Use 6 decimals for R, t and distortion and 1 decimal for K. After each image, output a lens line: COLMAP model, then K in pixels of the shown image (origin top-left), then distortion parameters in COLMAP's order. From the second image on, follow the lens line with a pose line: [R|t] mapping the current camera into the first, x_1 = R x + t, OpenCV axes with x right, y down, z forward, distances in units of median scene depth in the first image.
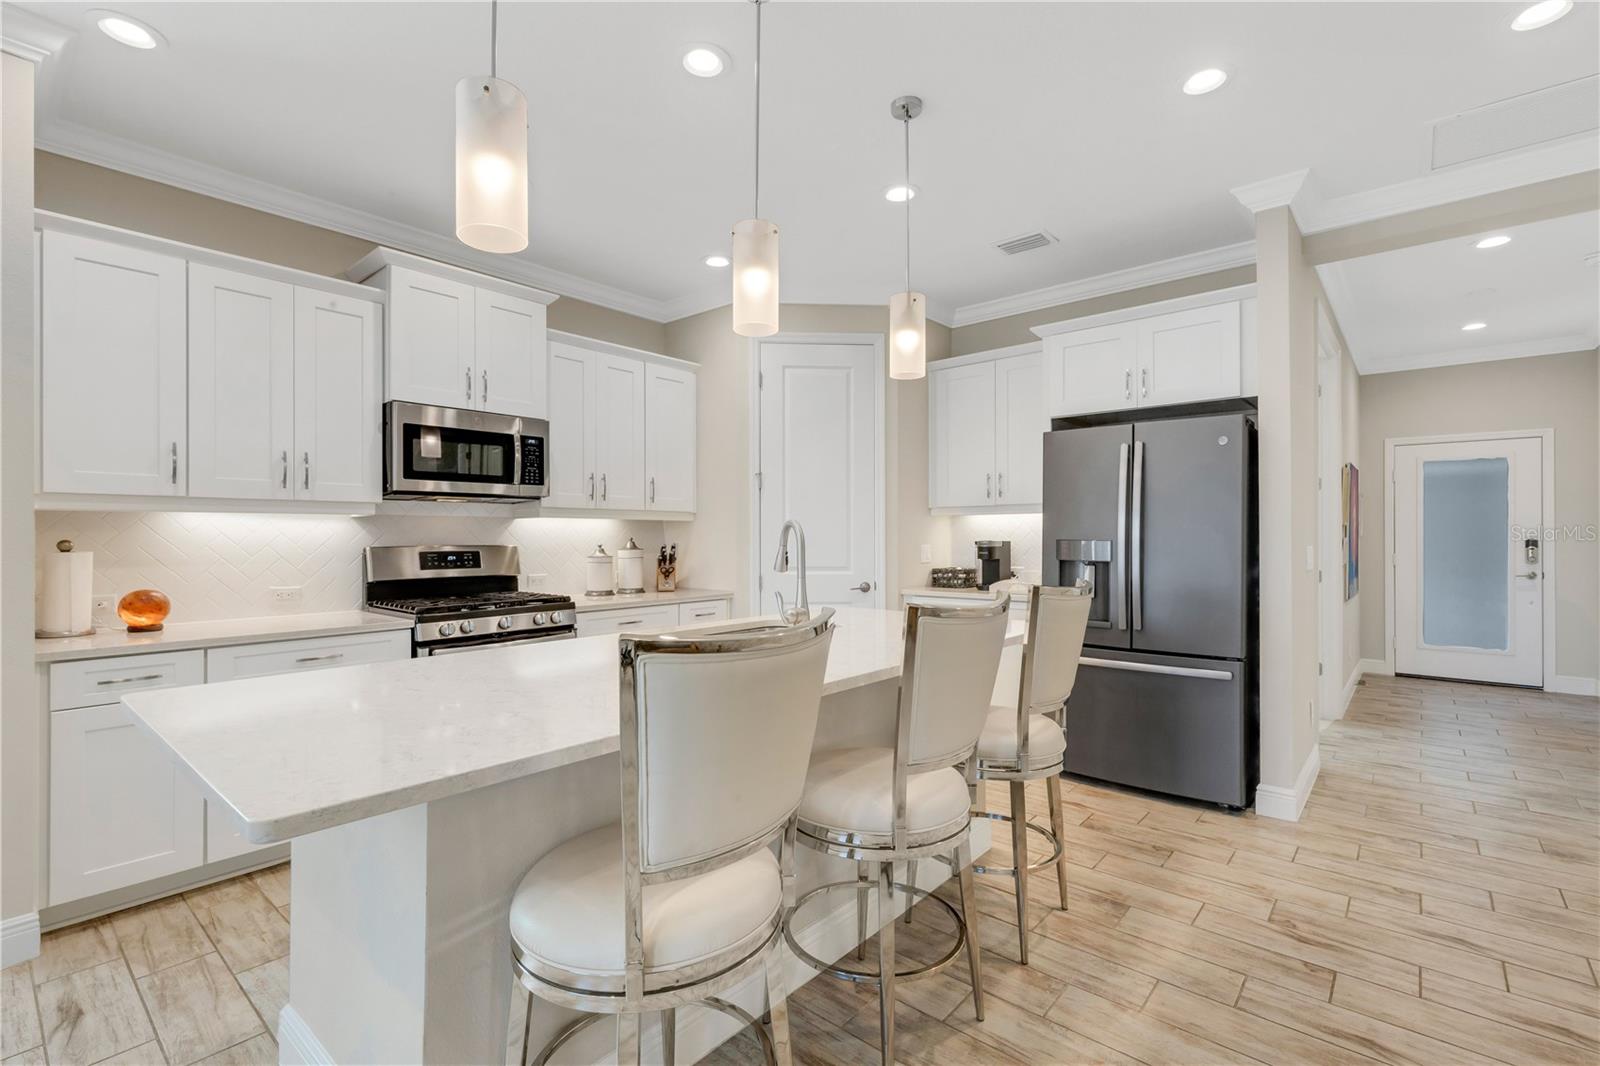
lens RADIAL K [[727.1, 0, 802.4], [0, 727.1, 539.7], [0, 0, 1]] dist [0.008193, -0.001020]
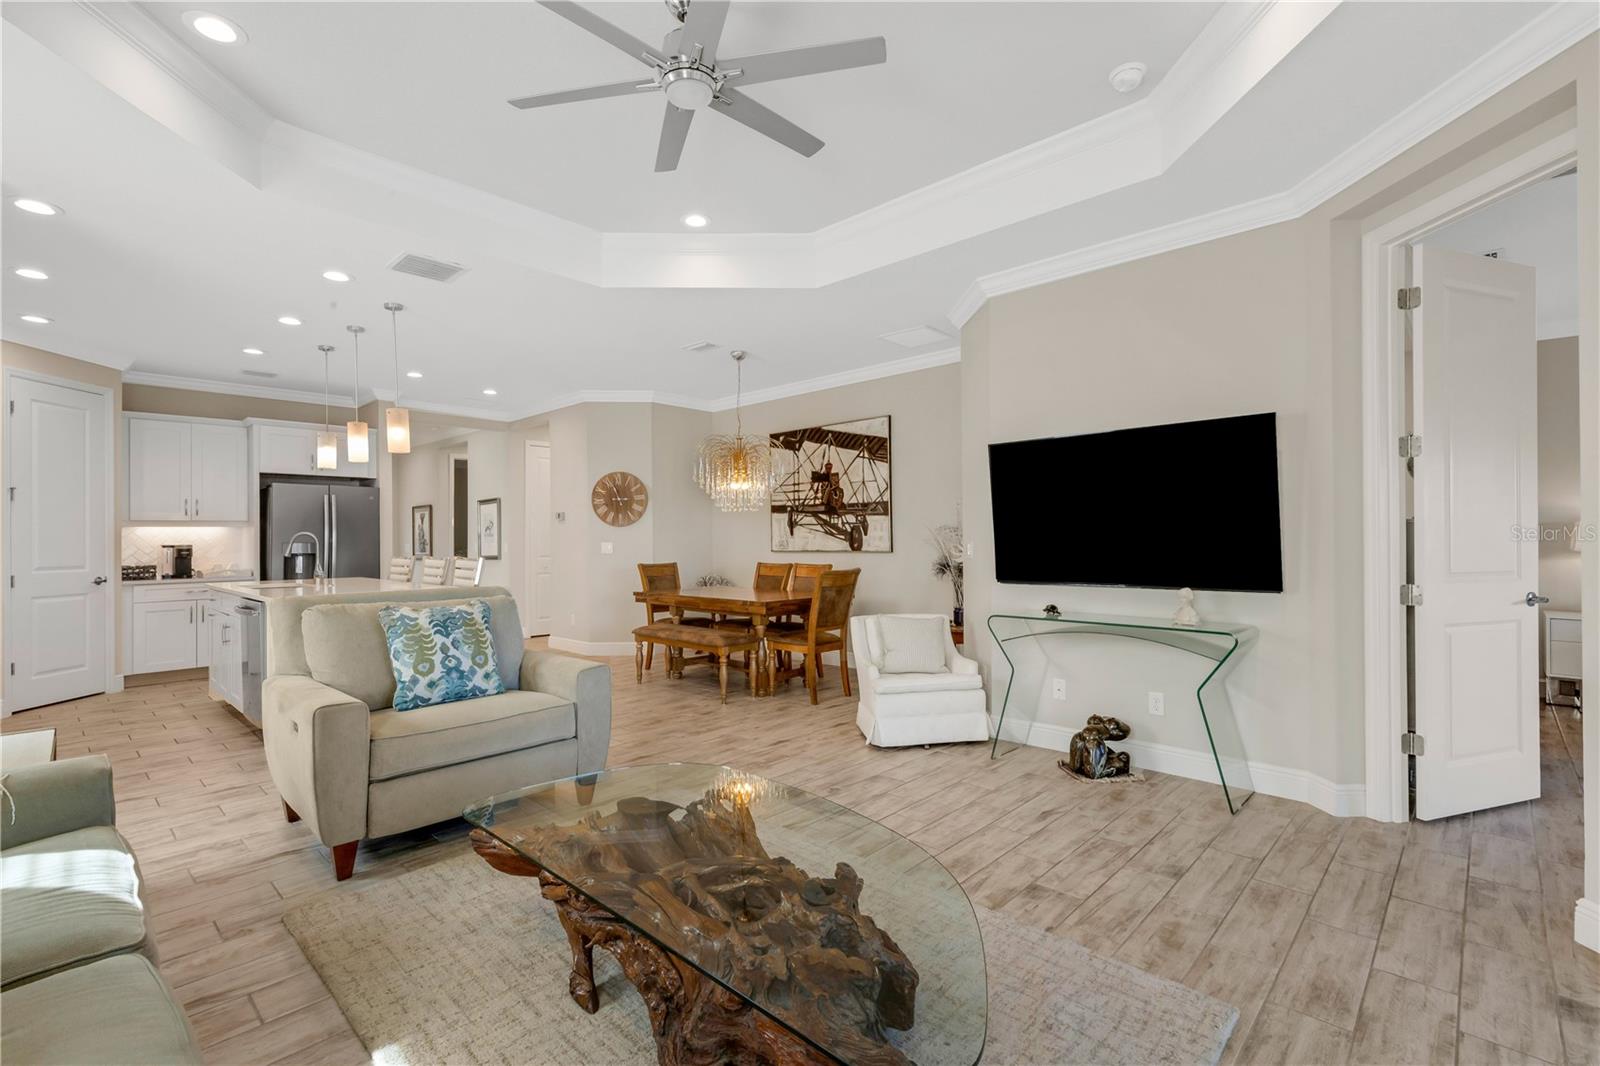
lens RADIAL K [[727.1, 0, 800.3], [0, 727.1, 531.4], [0, 0, 1]] dist [0.008193, -0.001020]
pose [[0.057463, 0.011984, 0.998276, -1.409987], [0.015805, 0.999792, -0.012912, 0.016955], [-0.998223, 0.016520, 0.057261, -0.401181]]
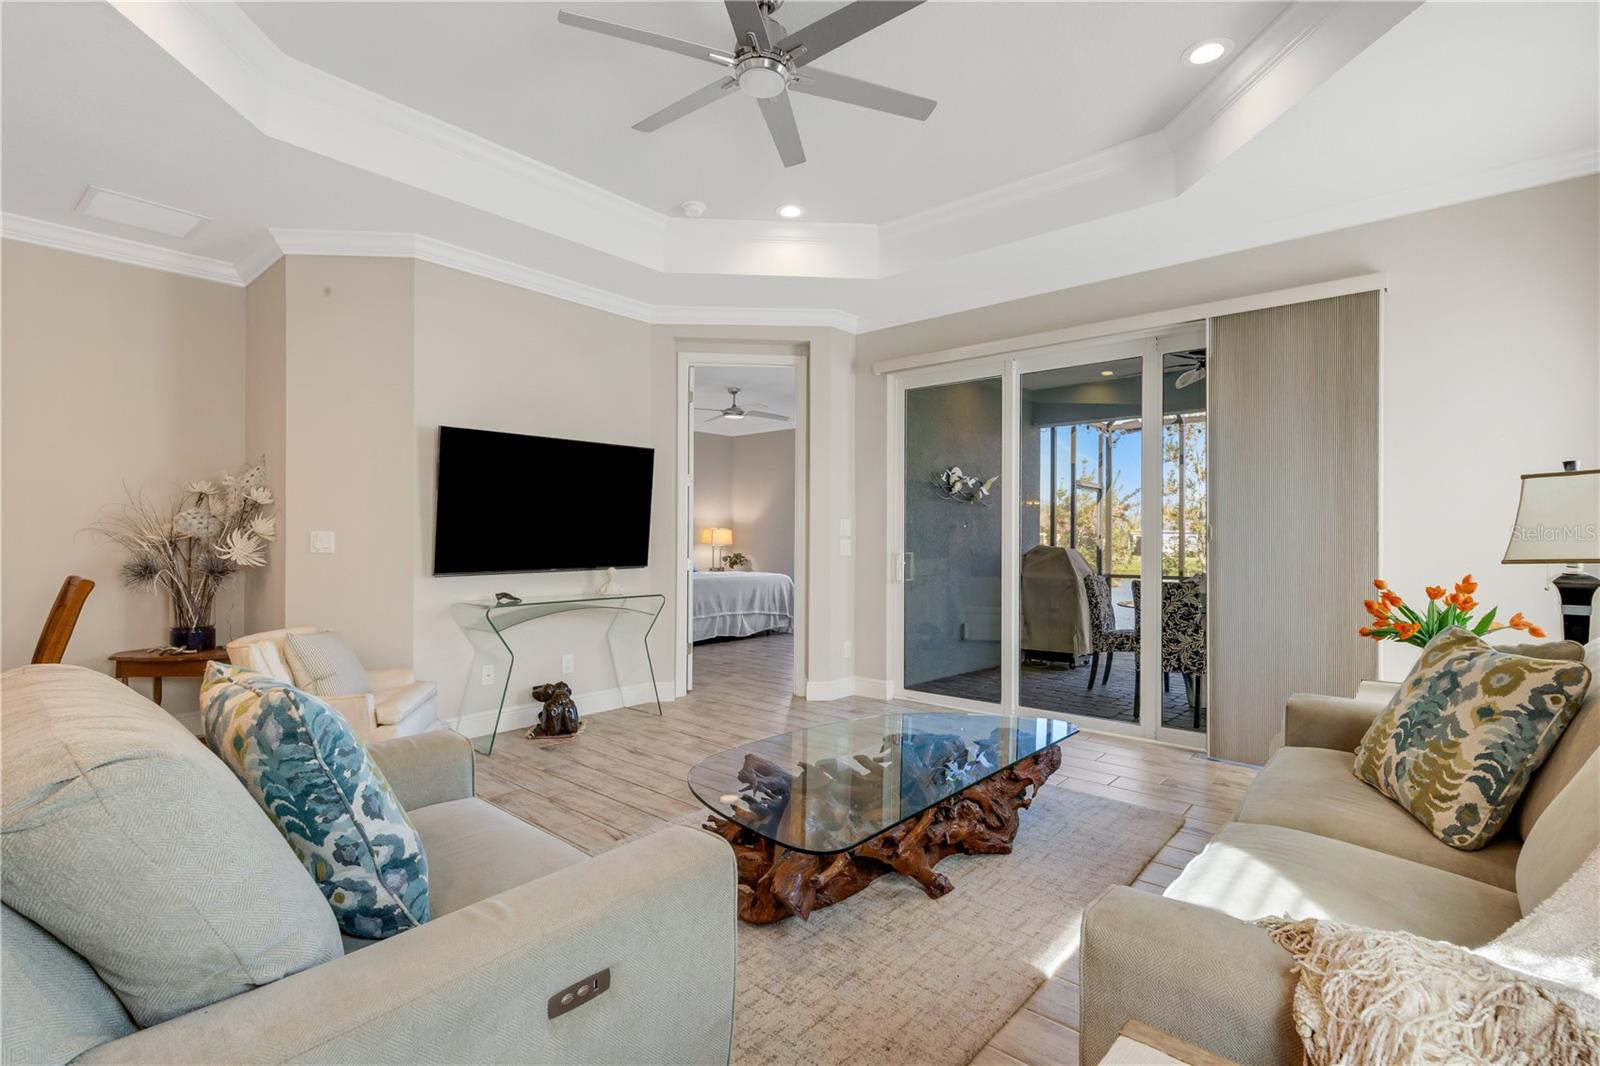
lens RADIAL K [[727.1, 0, 800.3], [0, 727.1, 535.8], [0, 0, 1]] dist [0.008193, -0.001020]
pose [[-0.999975, 0.000345, 0.007050, -0.771071], [0.000385, 0.999984, 0.005587, 0.023530], [-0.007048, 0.005590, -0.999960, 0.425775]]
